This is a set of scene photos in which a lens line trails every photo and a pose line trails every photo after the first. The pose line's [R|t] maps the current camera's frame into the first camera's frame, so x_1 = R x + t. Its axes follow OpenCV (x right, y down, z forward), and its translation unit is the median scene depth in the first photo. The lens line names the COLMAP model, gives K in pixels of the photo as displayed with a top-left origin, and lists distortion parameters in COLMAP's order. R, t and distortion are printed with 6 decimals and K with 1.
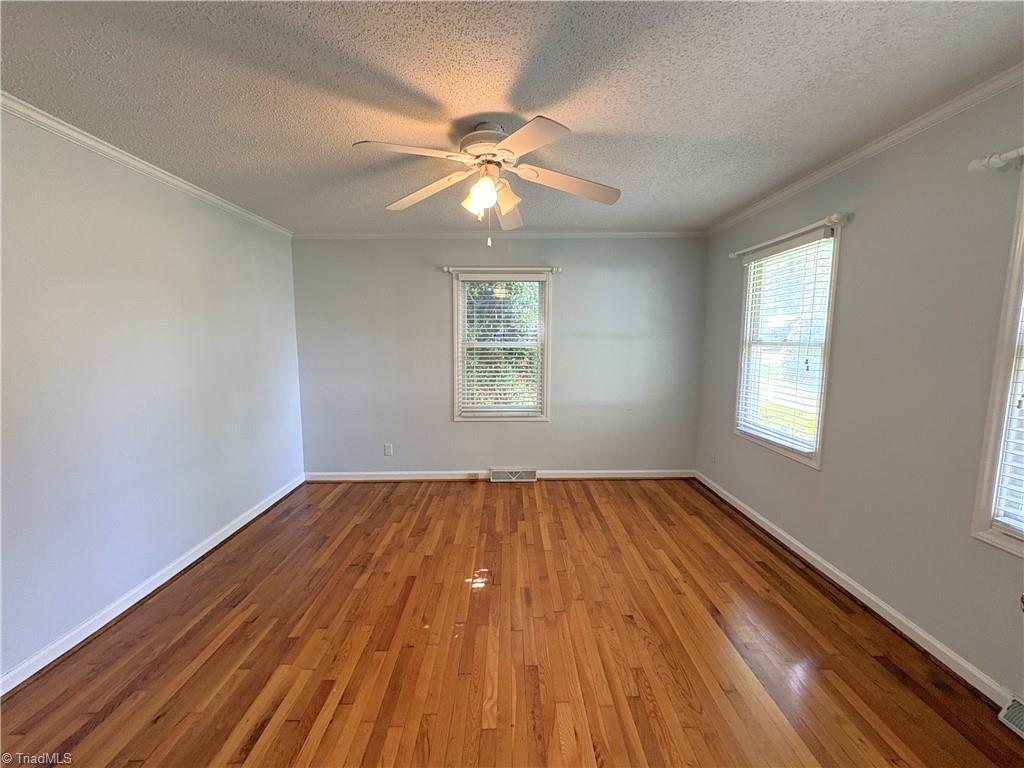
lens RADIAL K [[406.1, 0, 512.0], [0, 406.1, 384.0], [0, 0, 1]] dist [0.000128, -0.000218]
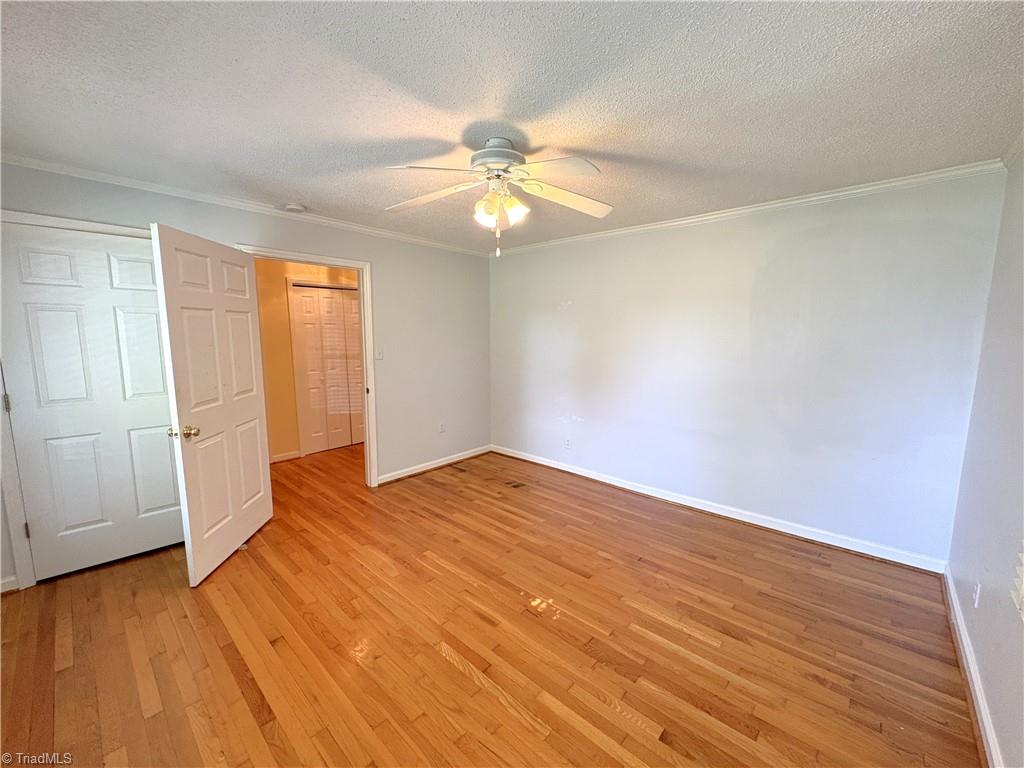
lens RADIAL K [[406.1, 0, 512.0], [0, 406.1, 384.0], [0, 0, 1]] dist [0.000128, -0.000218]
pose [[-0.679039, 0.095273, -0.727893, 0.508870], [-0.083306, 0.975137, 0.205349, -0.164386], [0.729360, 0.200077, -0.654220, 1.255154]]
